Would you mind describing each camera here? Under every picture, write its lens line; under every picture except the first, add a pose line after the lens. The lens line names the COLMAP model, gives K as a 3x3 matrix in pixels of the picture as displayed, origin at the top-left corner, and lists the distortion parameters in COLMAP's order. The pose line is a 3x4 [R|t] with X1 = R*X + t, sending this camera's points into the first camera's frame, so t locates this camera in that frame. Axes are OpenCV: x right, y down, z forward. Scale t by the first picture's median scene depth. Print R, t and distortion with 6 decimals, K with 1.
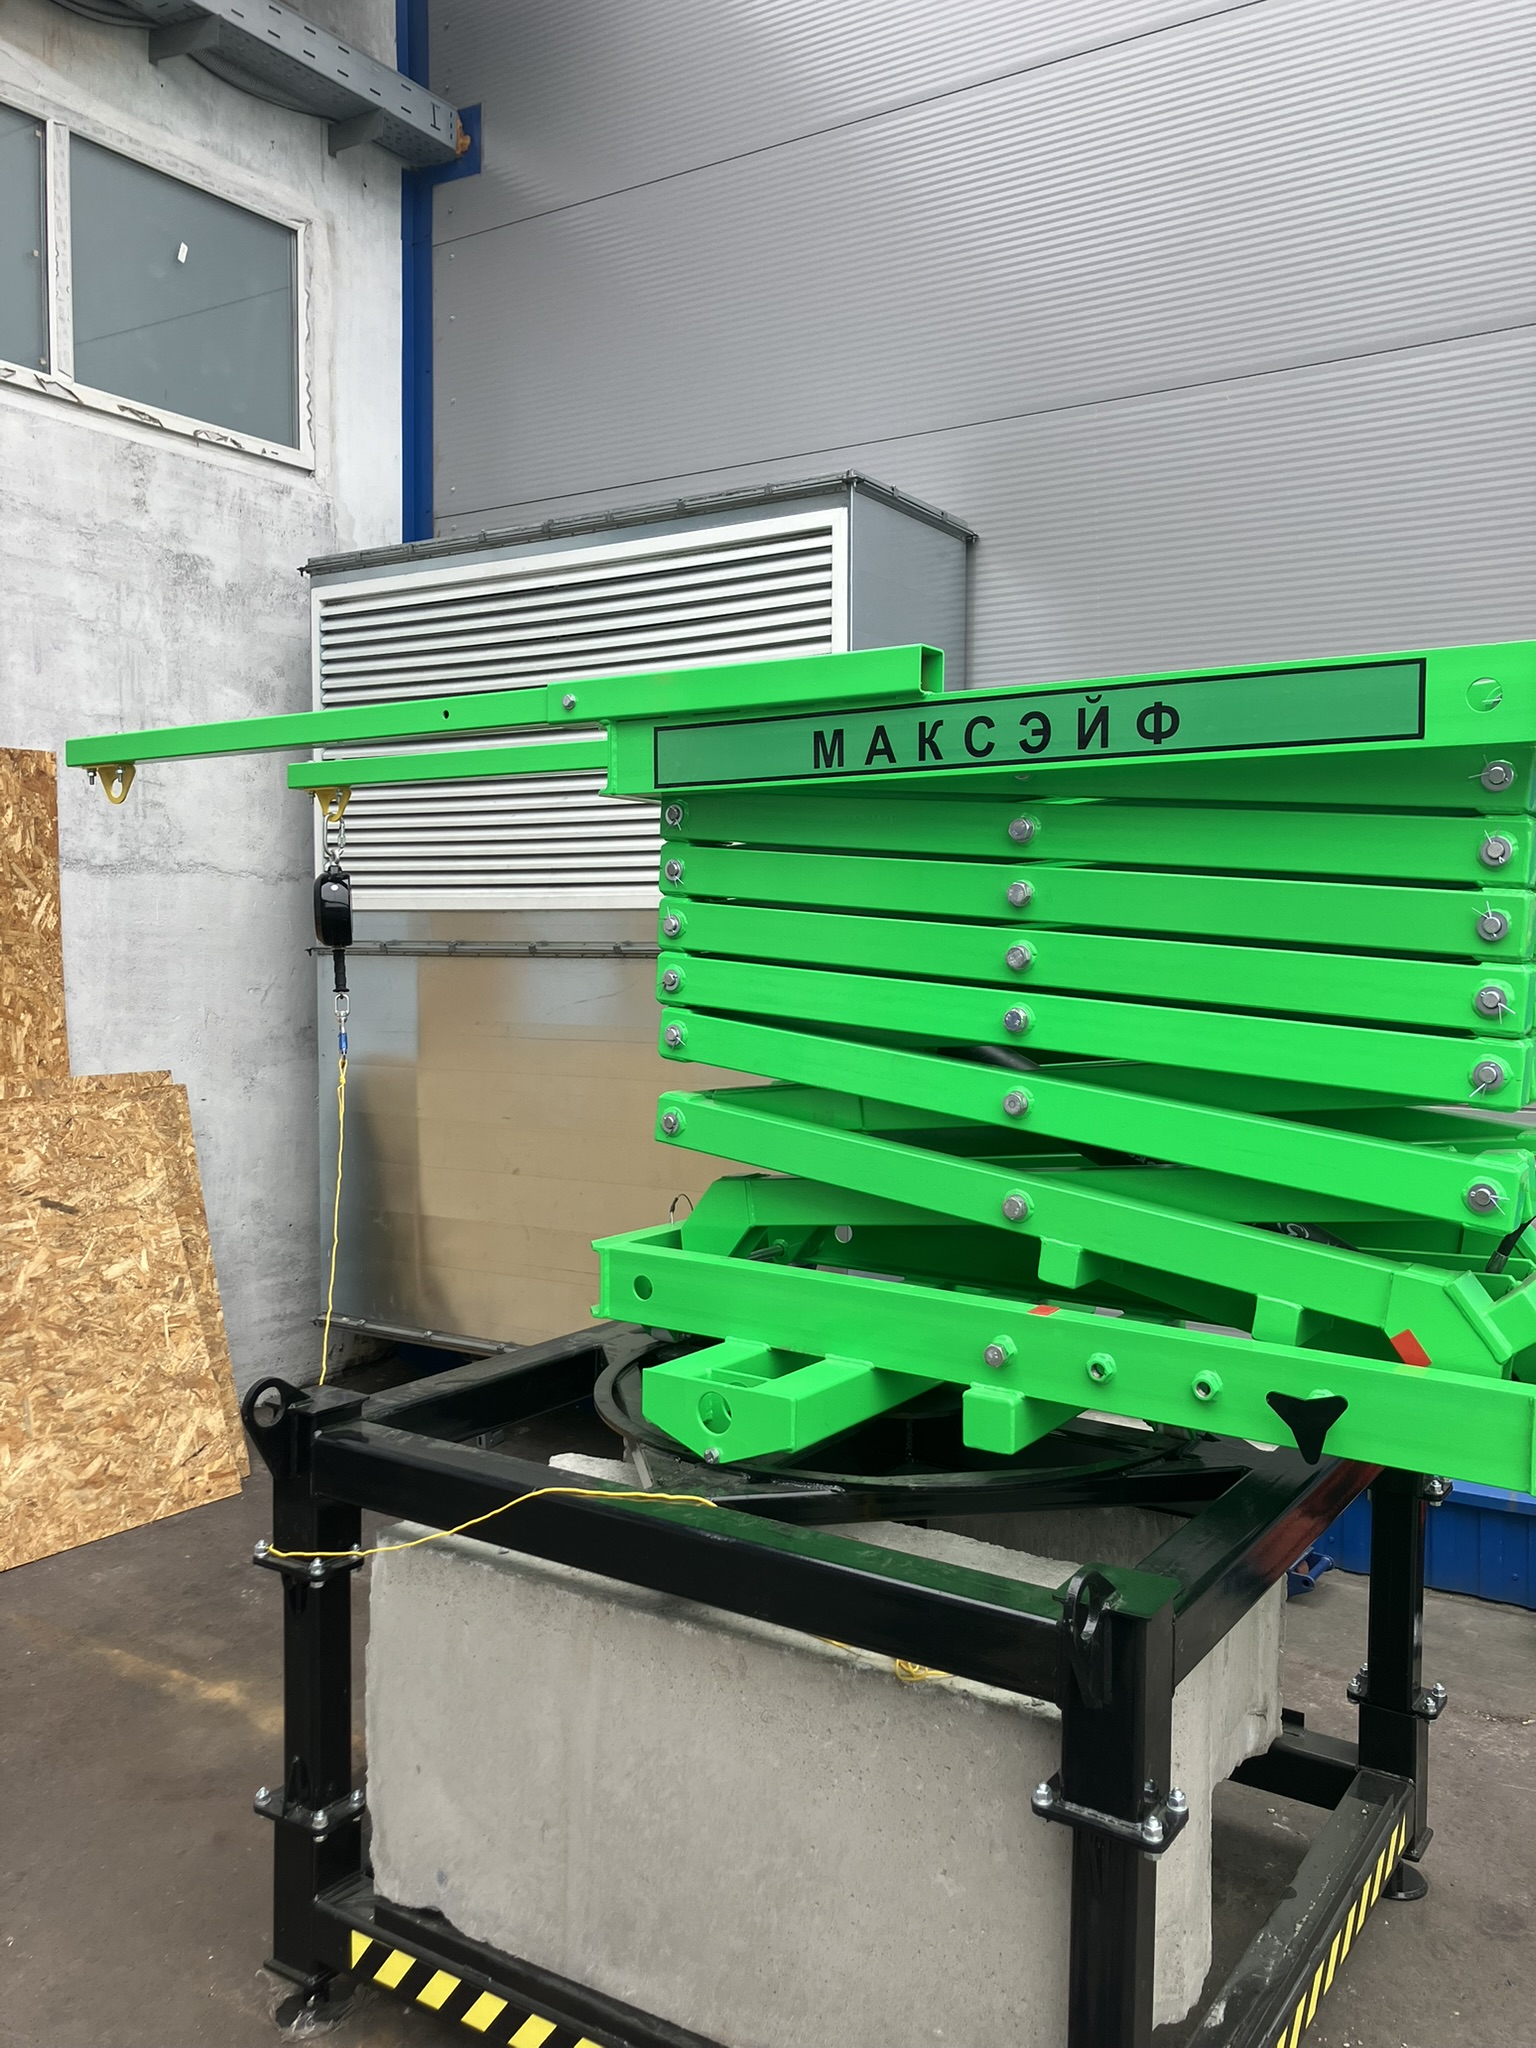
lens RADIAL K [[1672.9, 0, 799.8], [0, 1672.9, 1019.3], [0, 0, 1]] dist [0.036466, -0.038781]
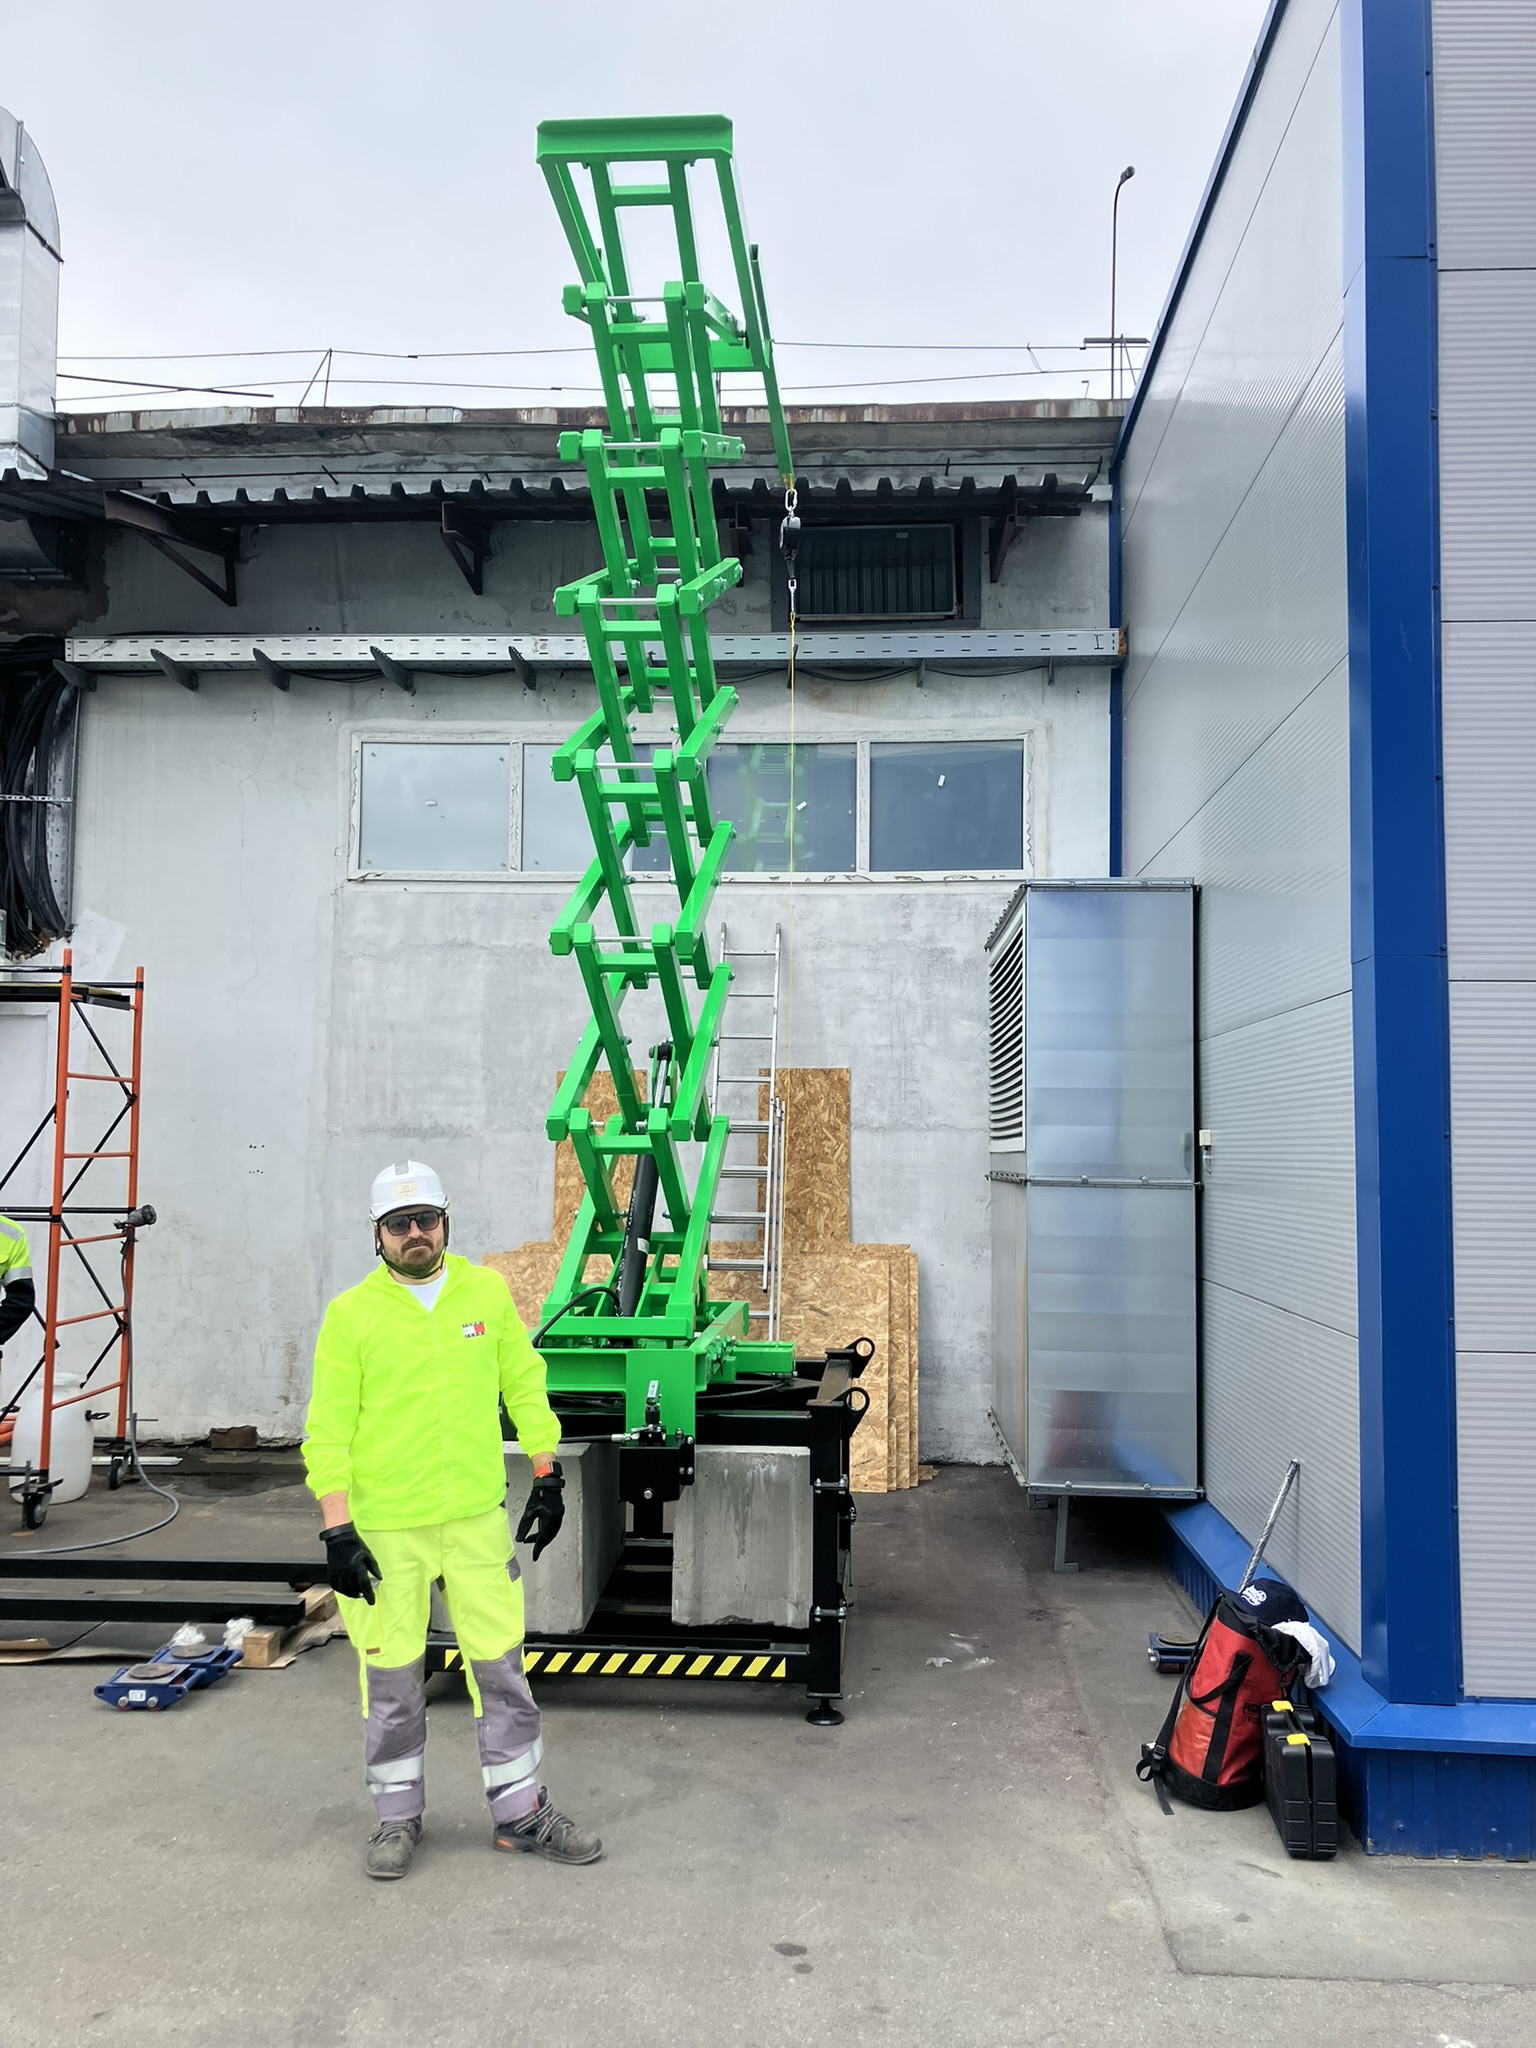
lens RADIAL K [[1672.9, 0, 786.8], [0, 1672.9, 1025.4], [0, 0, 1]] dist [0.036466, -0.038781]
pose [[0.491366, -0.064207, -0.868583, 1.140536], [-0.051907, 0.993347, -0.102794, -0.011374], [0.869405, 0.095595, 0.484764, 0.034752]]
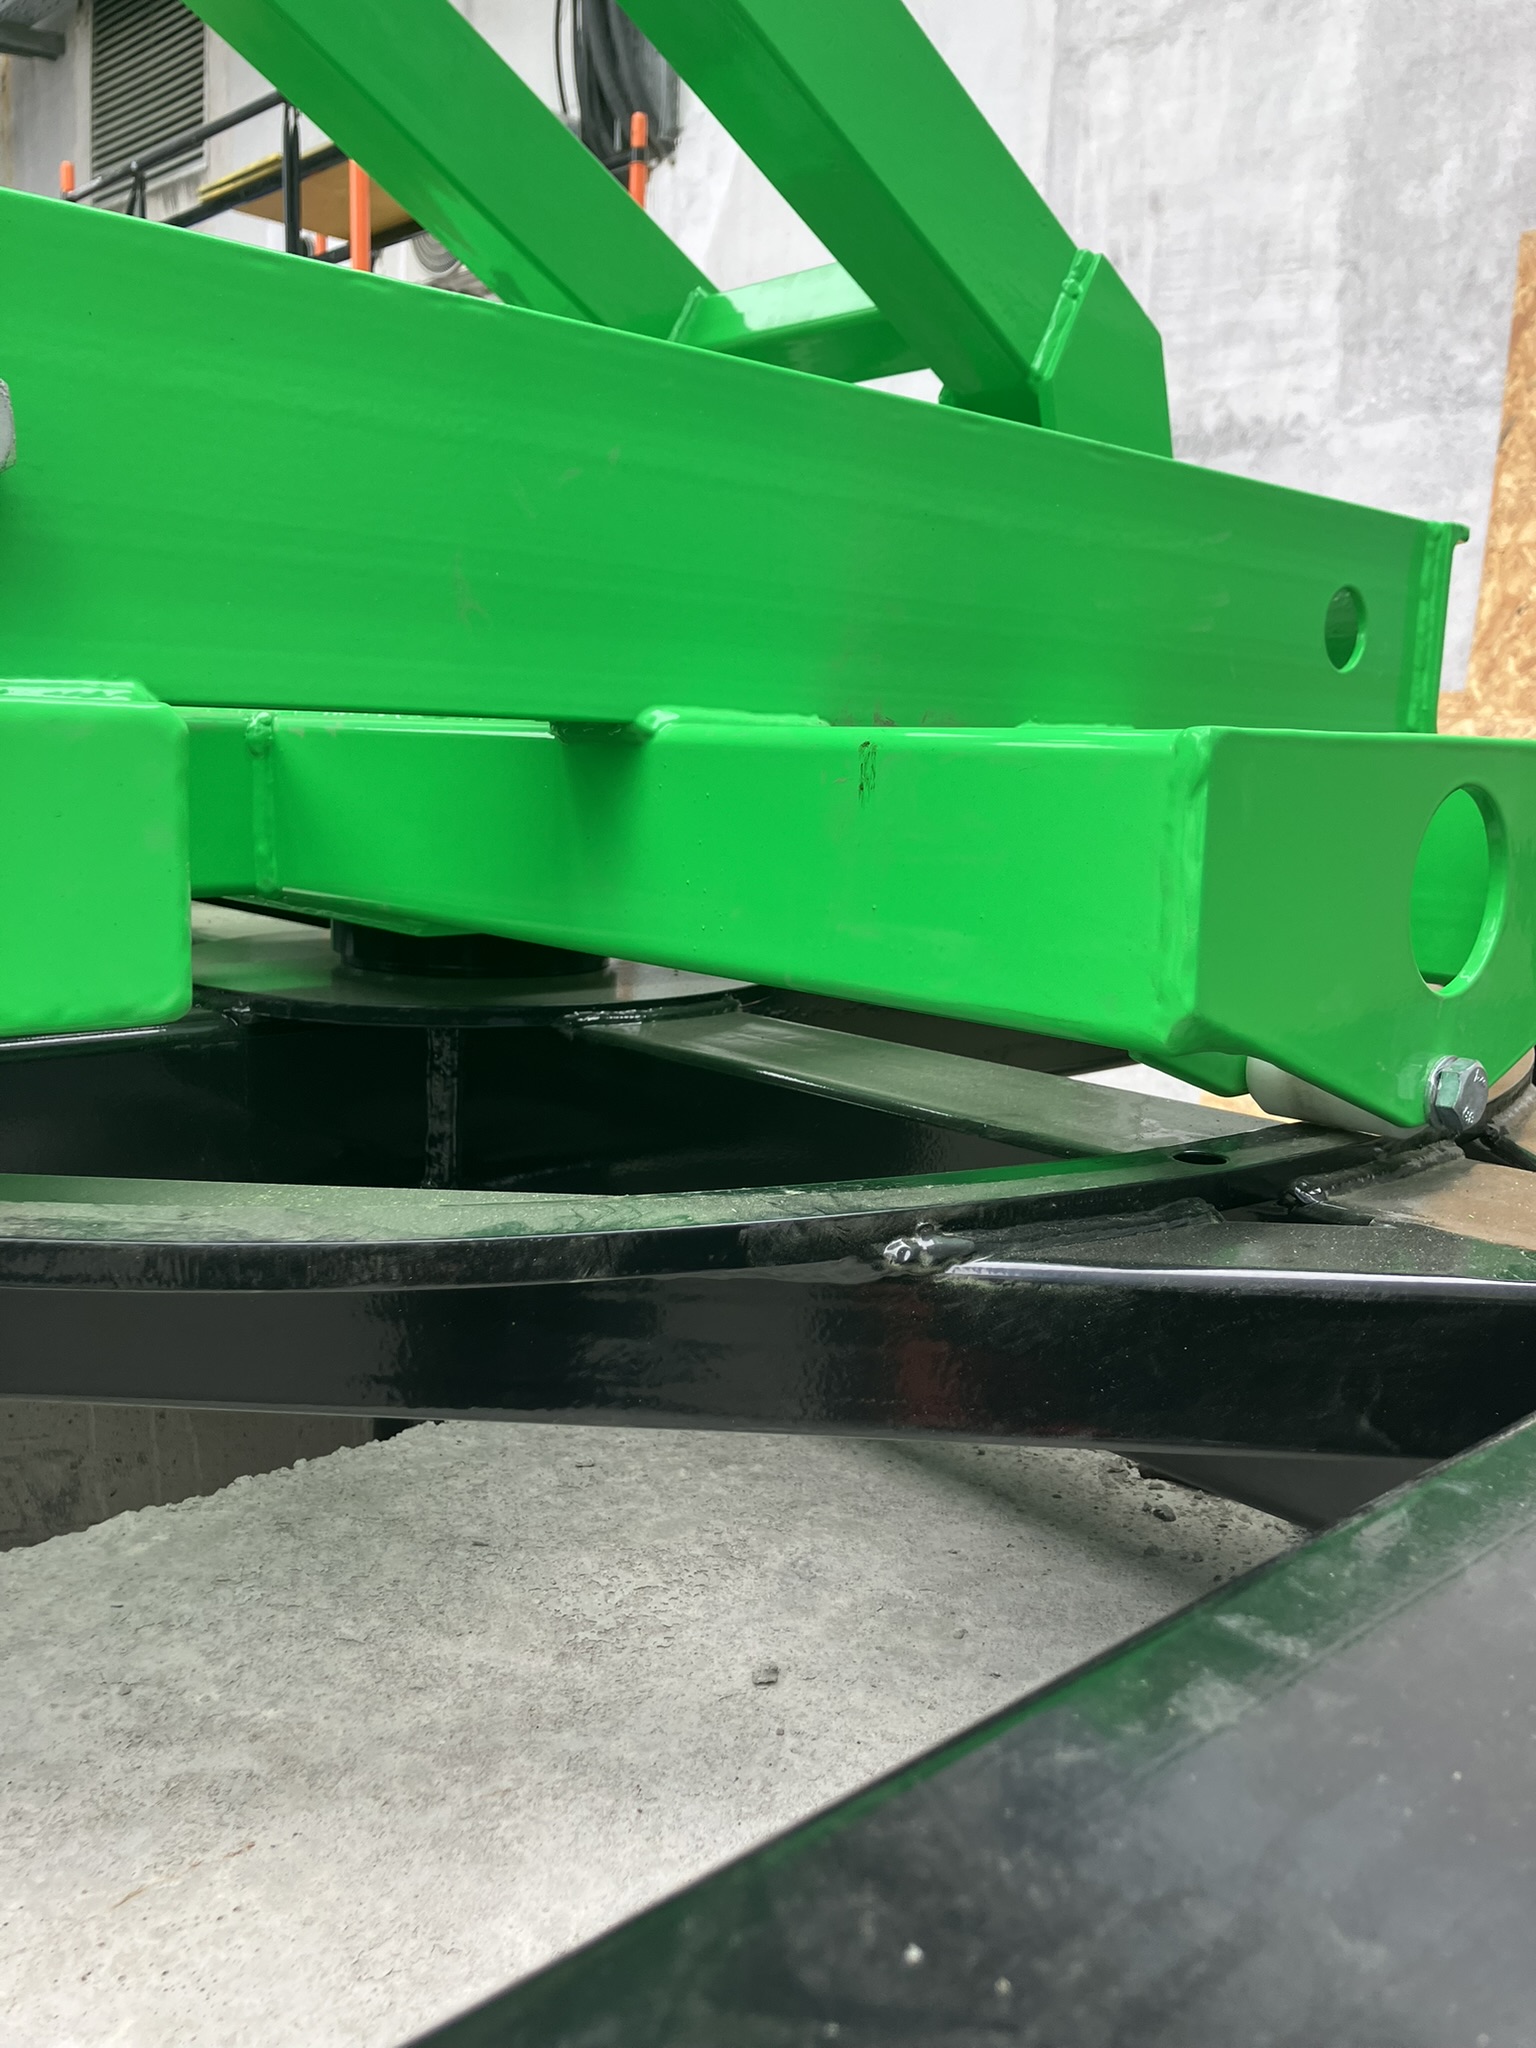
lens RADIAL K [[1672.9, 0, 793.1], [0, 1672.9, 1051.8], [0, 0, 1]] dist [0.036466, -0.038781]
pose [[-0.239442, 0.158216, -0.957933, 0.196306], [-0.084617, 0.979479, 0.182925, 0.094232], [0.967216, 0.124857, -0.221140, 0.626228]]
